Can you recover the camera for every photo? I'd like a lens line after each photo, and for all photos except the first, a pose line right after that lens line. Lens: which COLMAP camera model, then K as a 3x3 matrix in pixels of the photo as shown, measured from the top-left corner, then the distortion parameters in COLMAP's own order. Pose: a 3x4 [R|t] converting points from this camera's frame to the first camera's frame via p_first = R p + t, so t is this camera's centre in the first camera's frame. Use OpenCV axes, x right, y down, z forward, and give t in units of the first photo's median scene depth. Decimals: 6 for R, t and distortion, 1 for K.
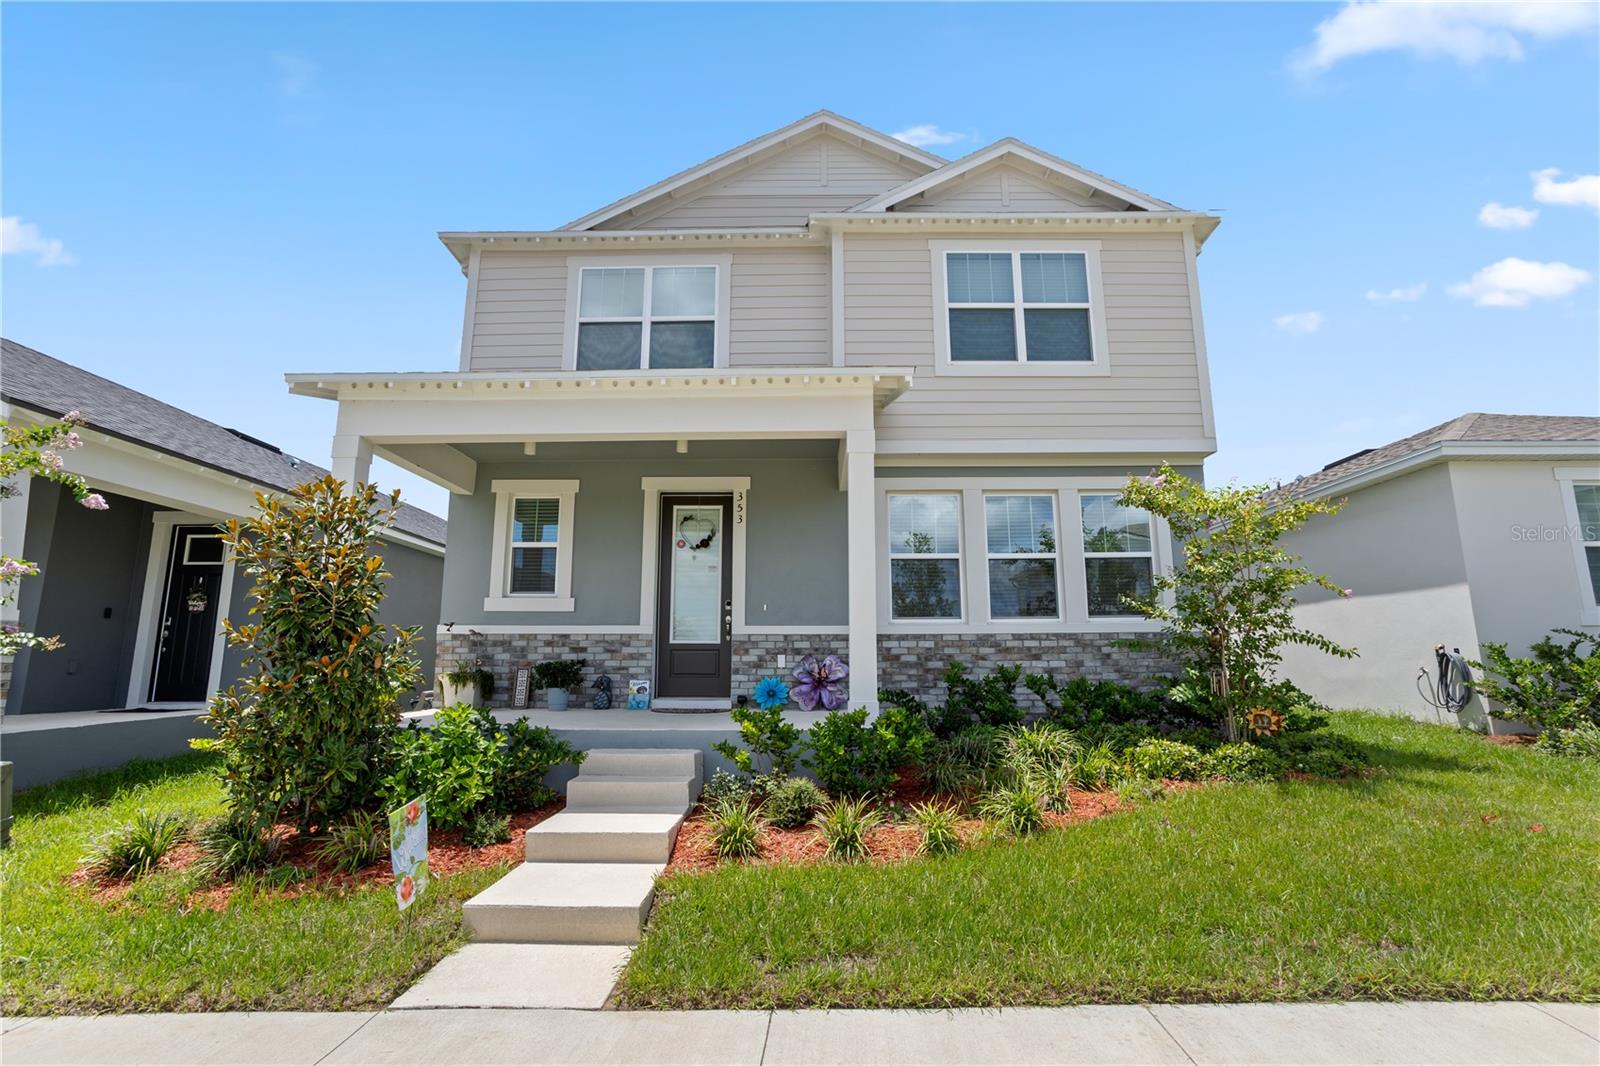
lens RADIAL K [[778.4, 0, 799.0], [0, 778.4, 528.5], [0, 0, 1]] dist [-0.045297, 0.026694]
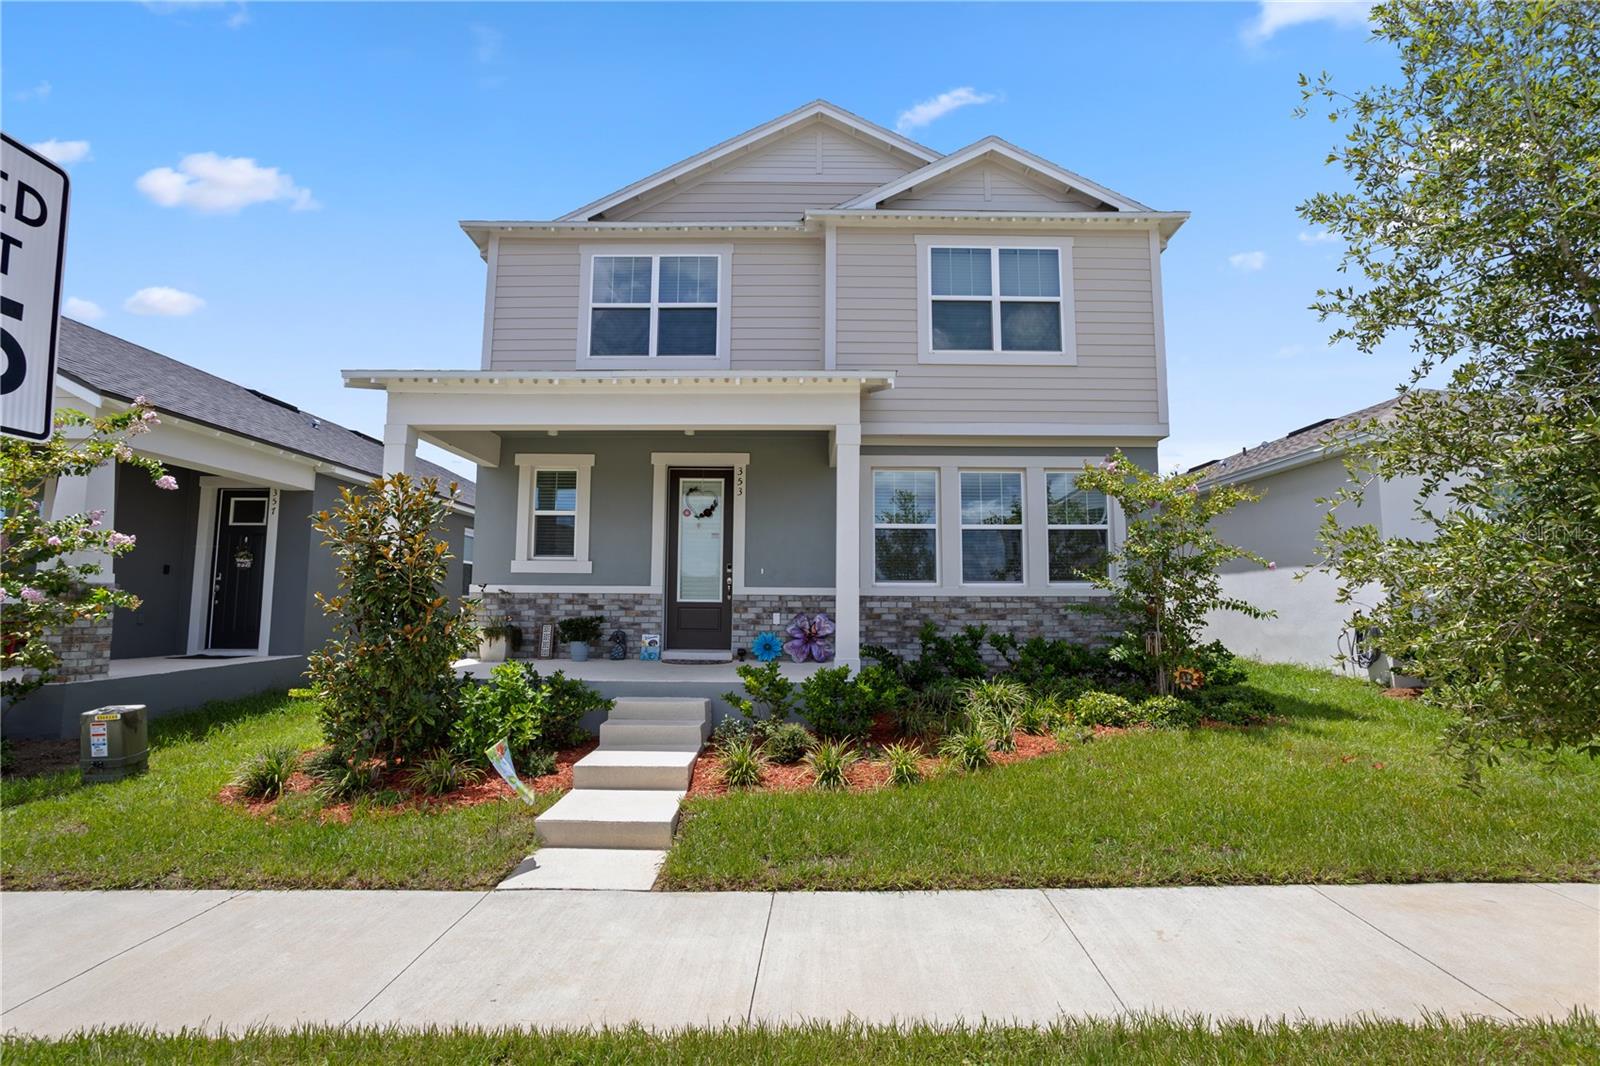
lens RADIAL K [[778.4, 0, 797.7], [0, 778.4, 529.3], [0, 0, 1]] dist [-0.045297, 0.026694]
pose [[0.999907, 0.009073, 0.010175, -0.004352], [-0.009828, 0.996998, 0.076797, -0.046074], [-0.009448, -0.076890, 0.996995, -0.117901]]
